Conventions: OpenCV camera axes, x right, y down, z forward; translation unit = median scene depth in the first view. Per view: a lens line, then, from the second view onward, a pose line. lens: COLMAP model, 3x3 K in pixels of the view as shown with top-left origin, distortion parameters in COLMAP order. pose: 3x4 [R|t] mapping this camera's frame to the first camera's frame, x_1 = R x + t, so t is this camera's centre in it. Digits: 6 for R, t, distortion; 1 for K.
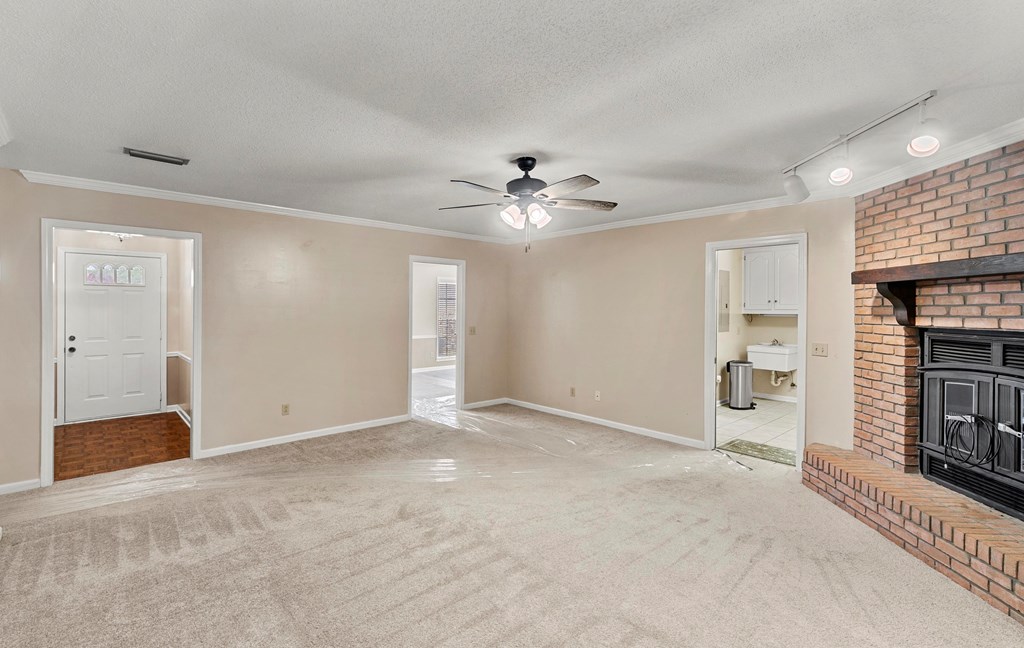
lens RADIAL K [[463.3, 0, 511.8], [0, 463.3, 311.6], [0, 0, 1]] dist [0.000069, -0.000121]
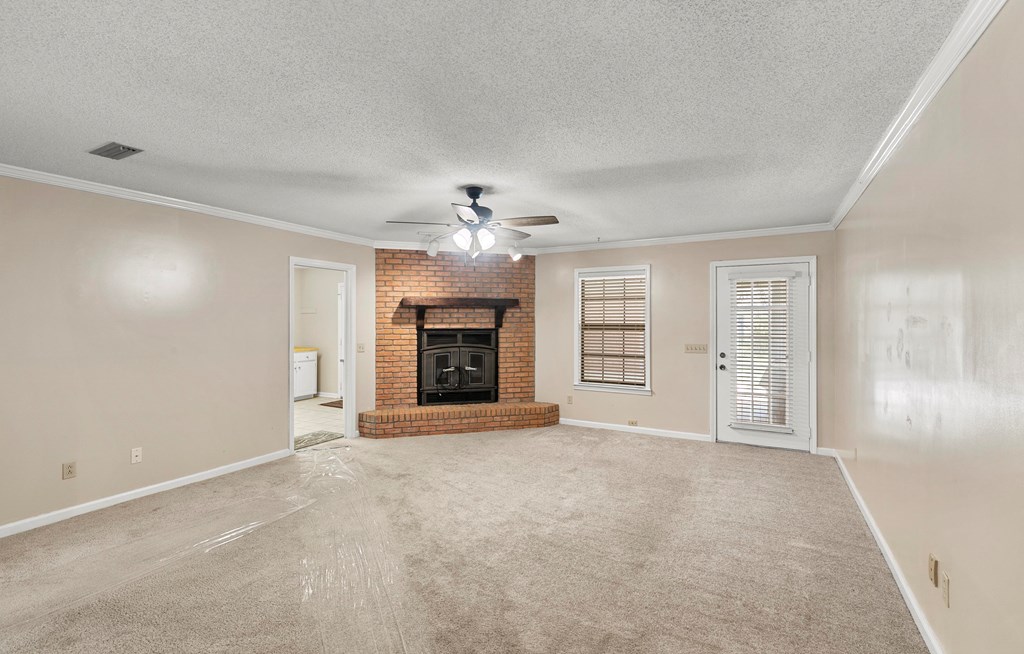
lens RADIAL K [[442.4, 0, 512.0], [0, 442.4, 327.0], [0, 0, 1]] dist [0.000316, 0.000006]
pose [[-0.311211, -0.020513, 0.950119, -1.025295], [0.004583, 0.999723, 0.023085, -0.016057], [-0.950330, 0.011539, -0.311031, 1.267972]]
